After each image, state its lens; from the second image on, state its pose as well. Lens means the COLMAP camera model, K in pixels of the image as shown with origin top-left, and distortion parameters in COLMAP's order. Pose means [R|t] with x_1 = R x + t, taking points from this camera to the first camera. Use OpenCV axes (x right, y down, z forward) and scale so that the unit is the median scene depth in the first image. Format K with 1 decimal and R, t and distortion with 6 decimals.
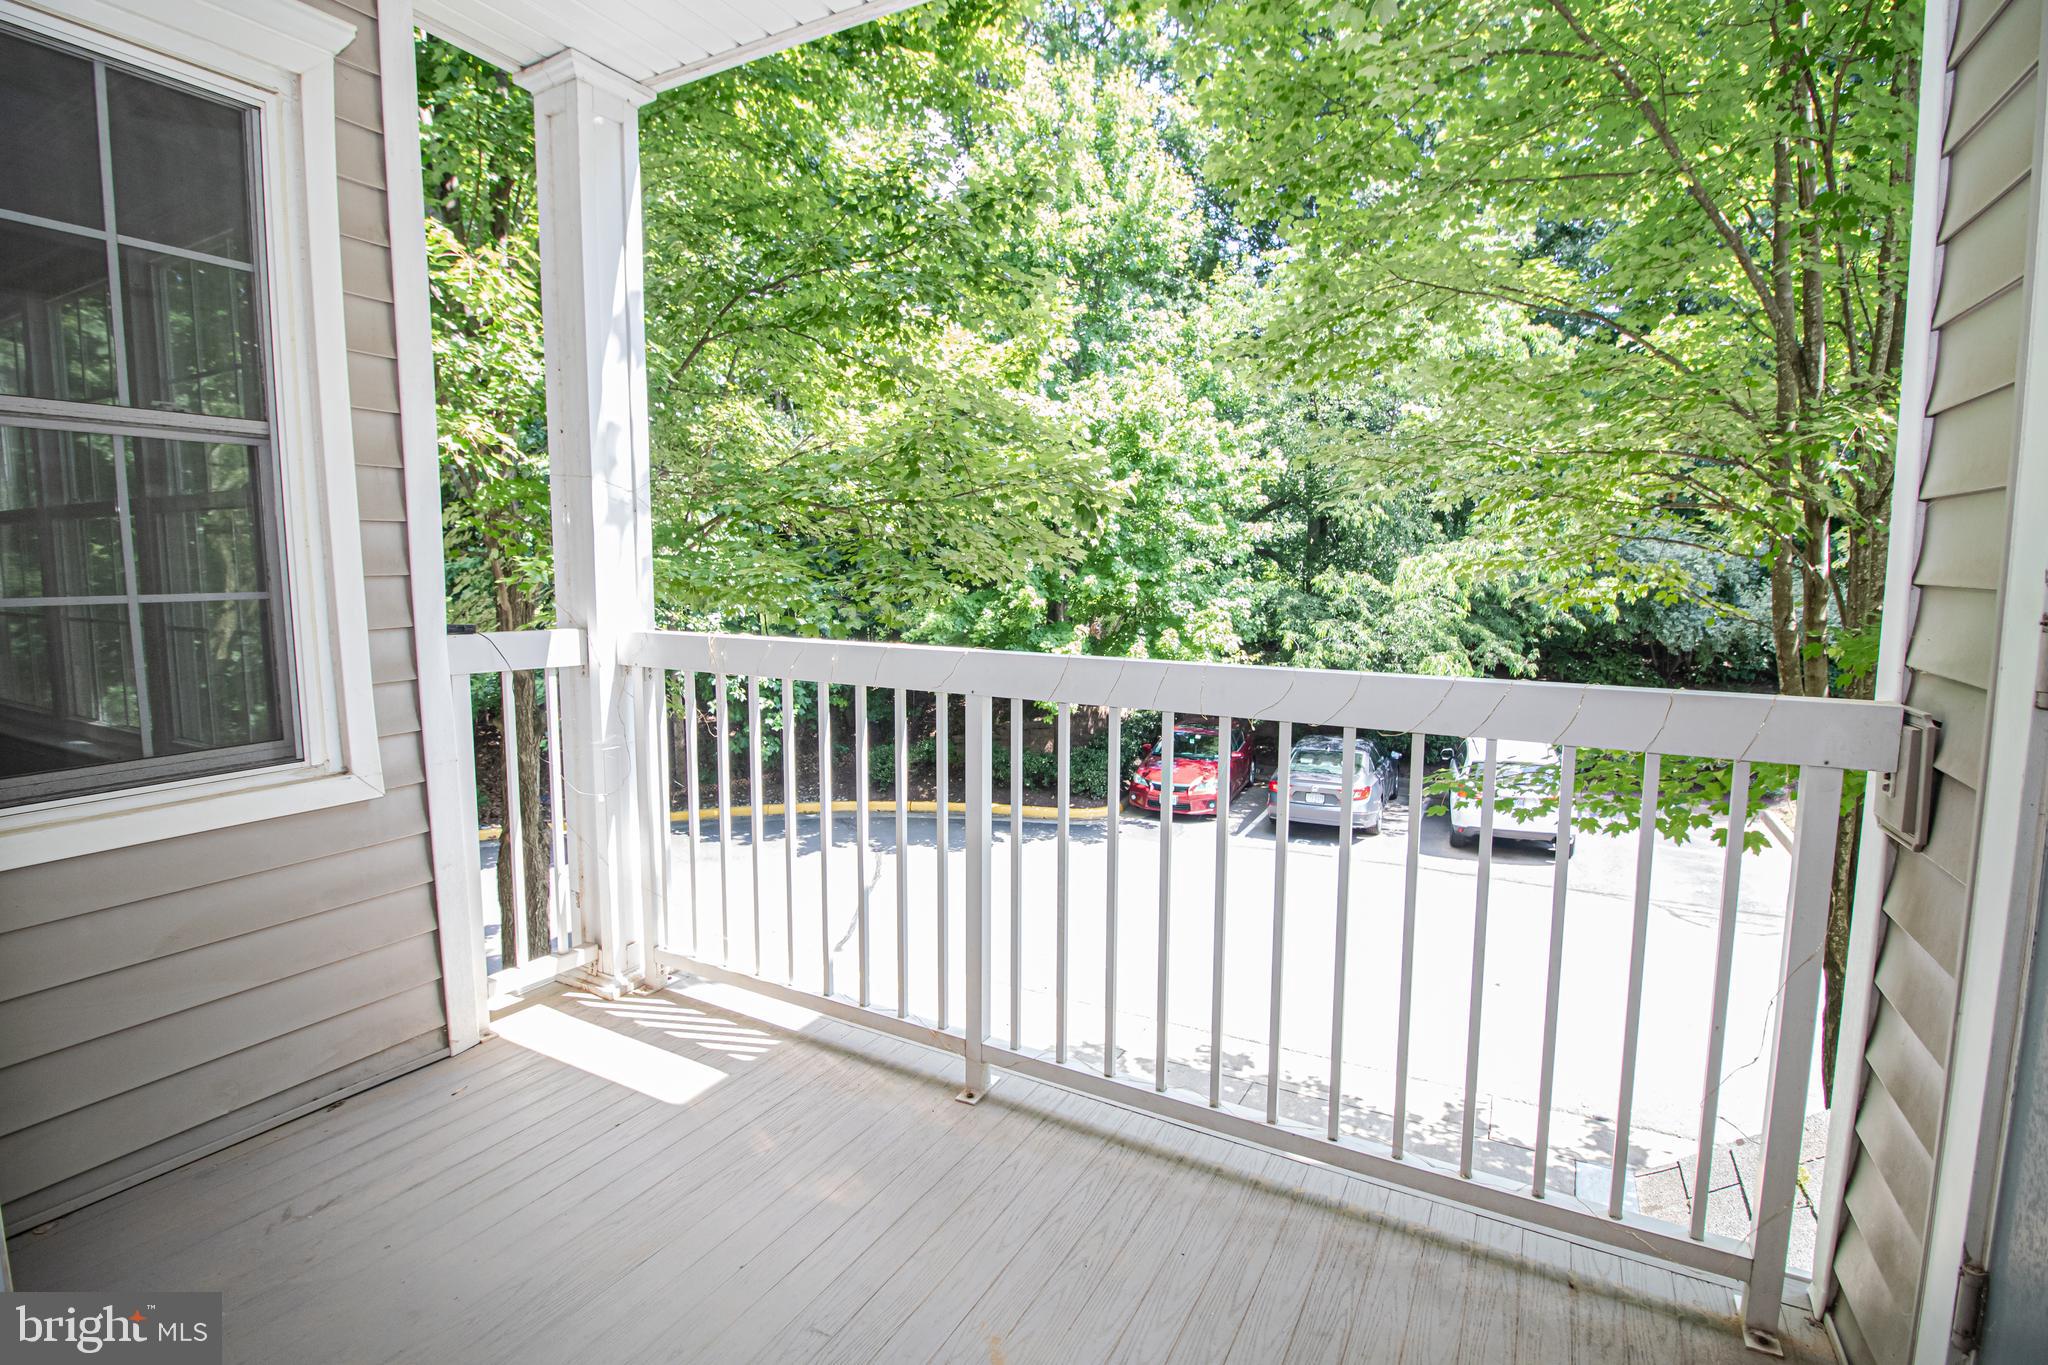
lens RADIAL K [[933.5, 0, 1024.3], [0, 933.5, 671.6], [0, 0, 1]] dist [-0.013592, -0.000527]
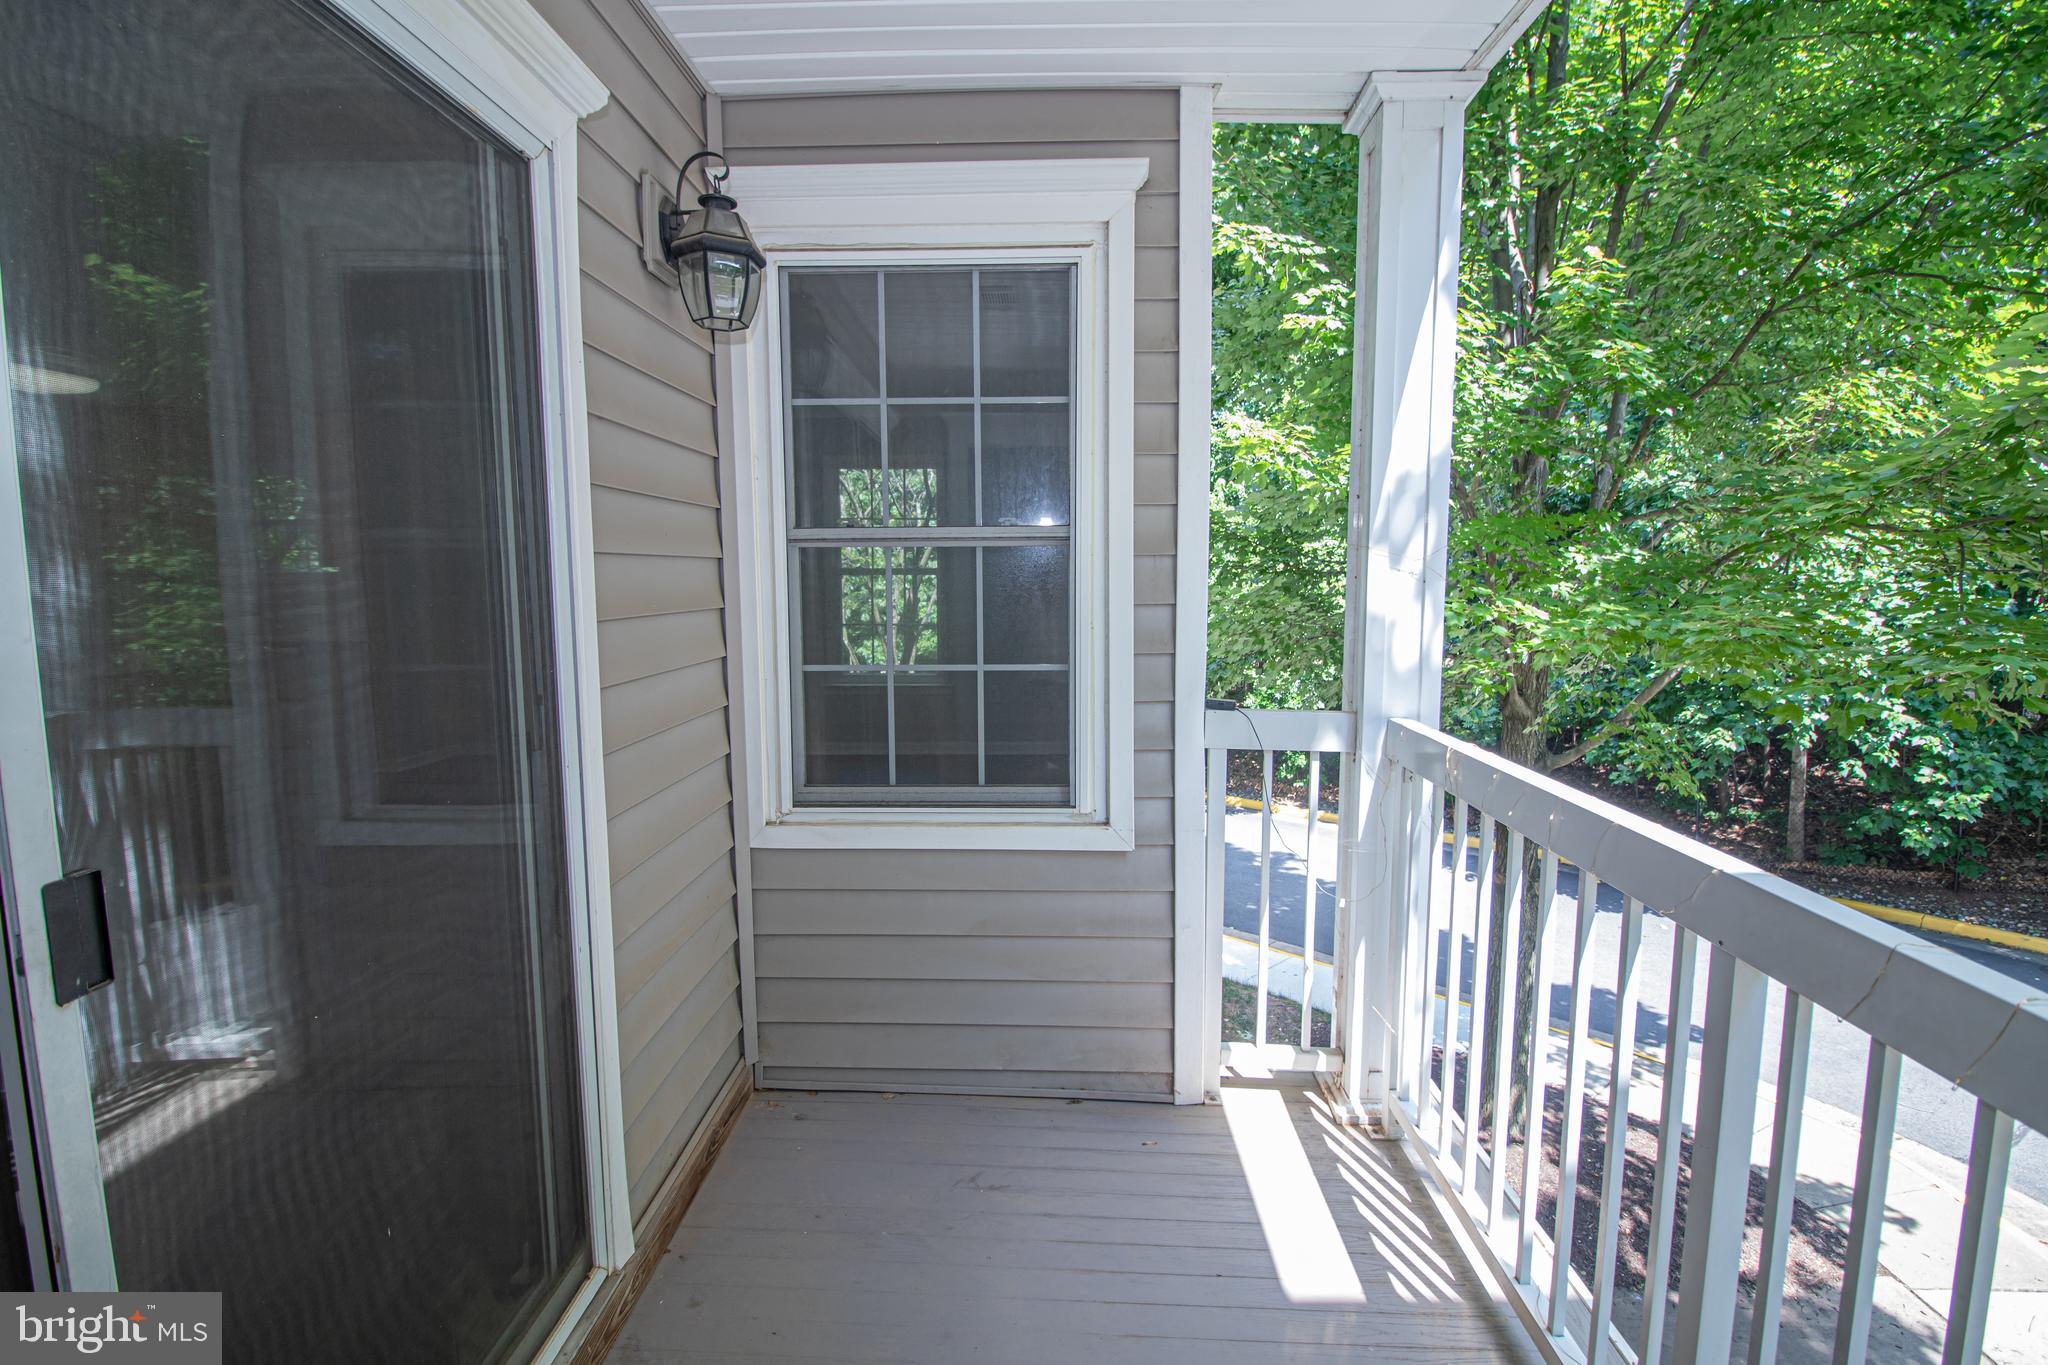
lens RADIAL K [[933.5, 0, 1024.3], [0, 933.5, 671.6], [0, 0, 1]] dist [-0.013592, -0.000527]
pose [[0.457770, 0.086356, -0.884867, 0.189943], [-0.094946, 0.994328, 0.047920, -0.104789], [0.883987, 0.062079, 0.463372, 0.311917]]
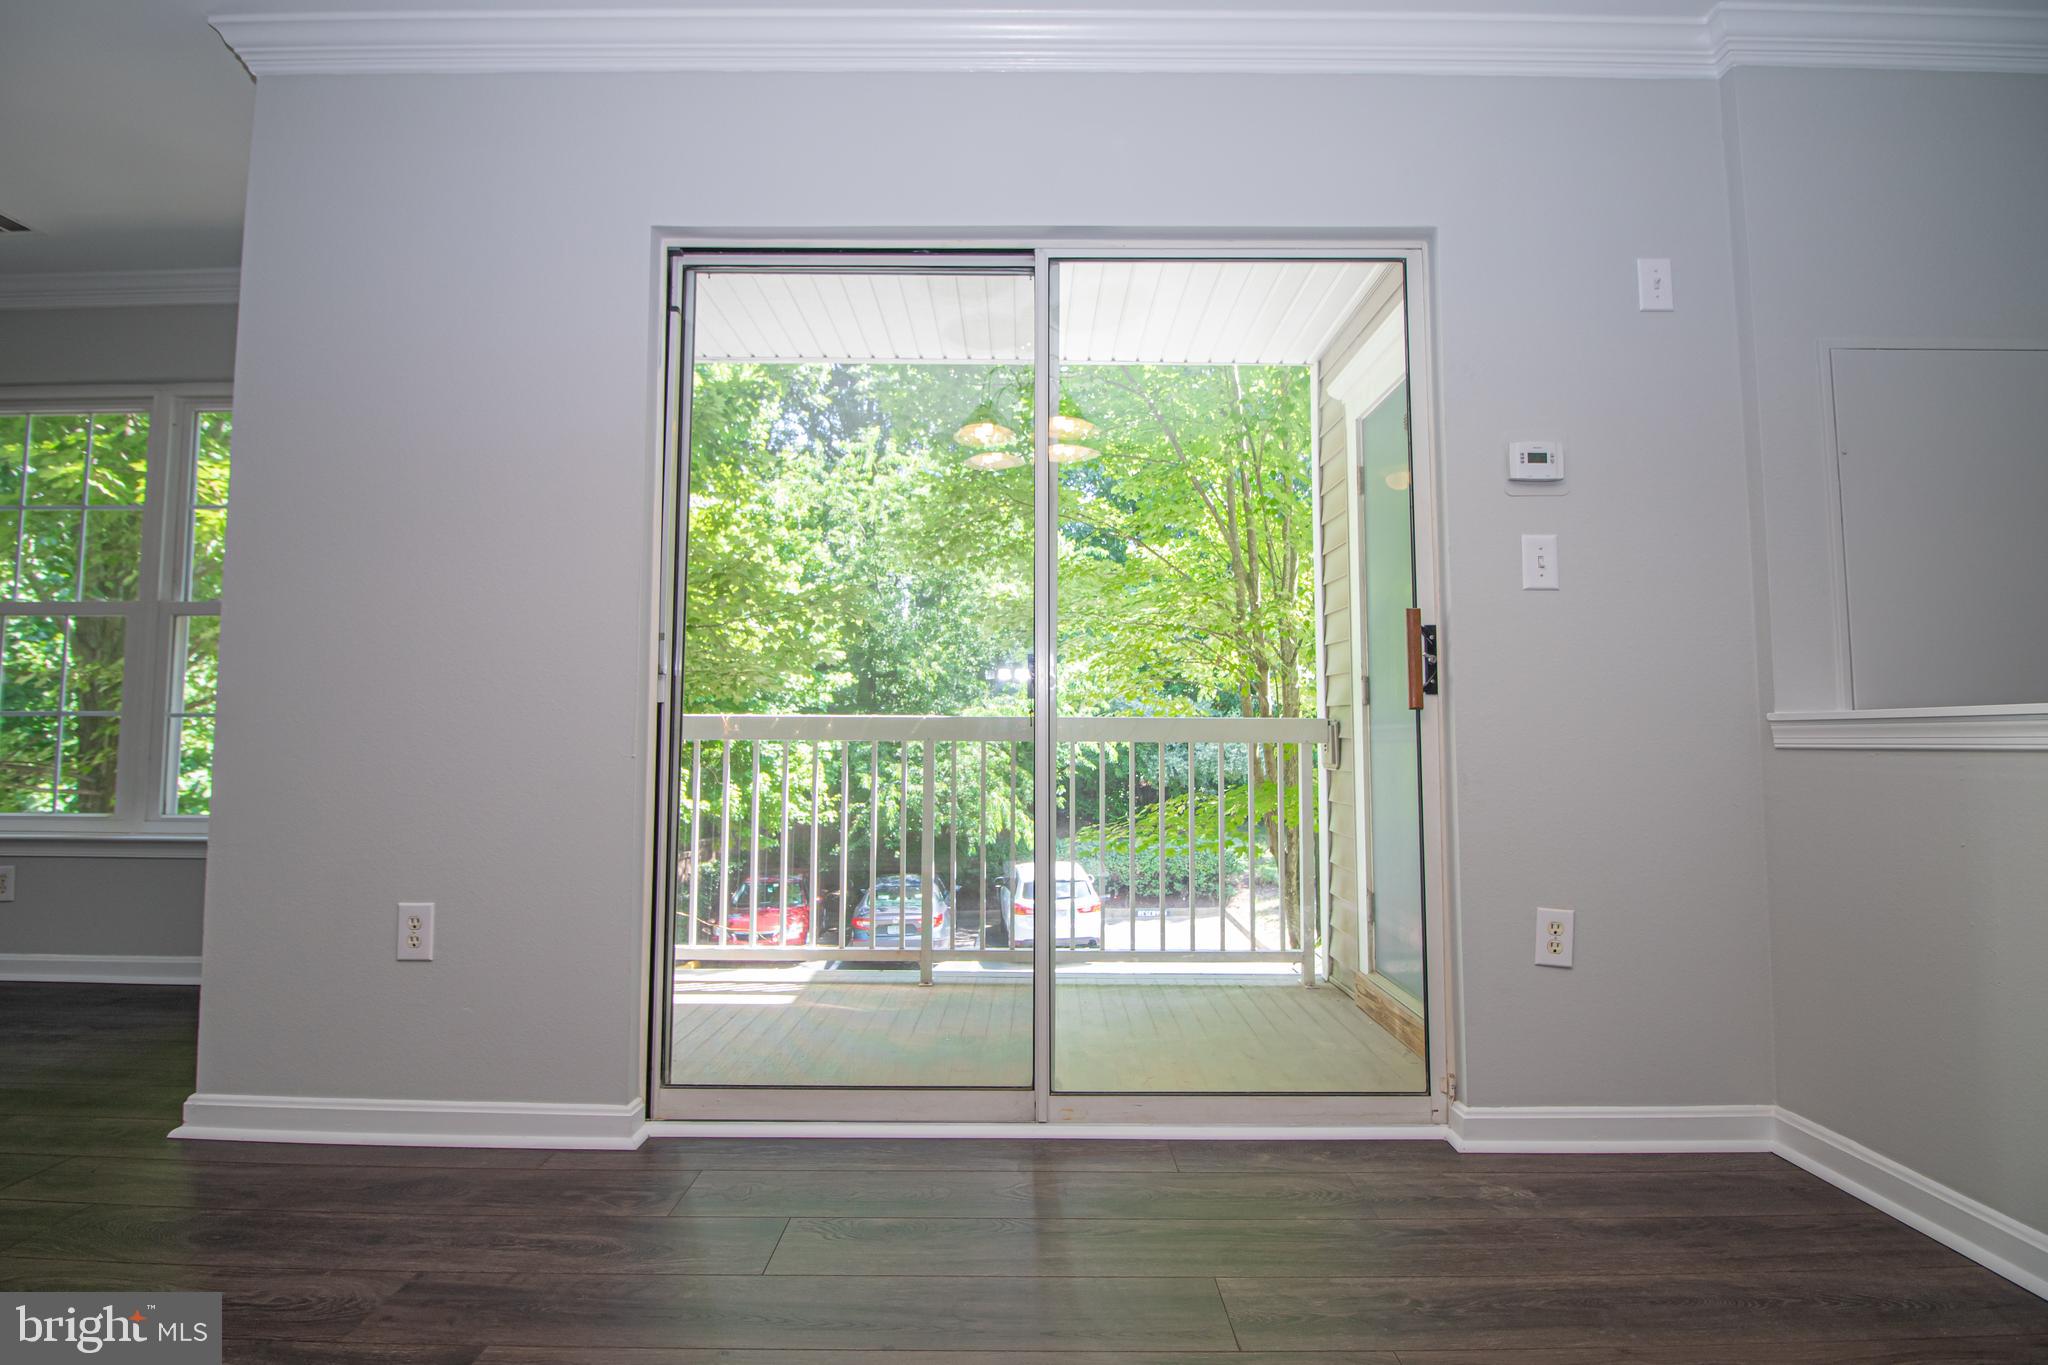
lens RADIAL K [[994.1, 0, 1024.0], [0, 994.1, 682.5], [0, 0, 1]] dist [-0.000285, -0.000126]
pose [[0.875297, 0.022129, 0.483079, -0.580242], [0.055693, 0.987693, -0.146156, 0.146254], [-0.480368, 0.154834, 0.863292, -0.519133]]
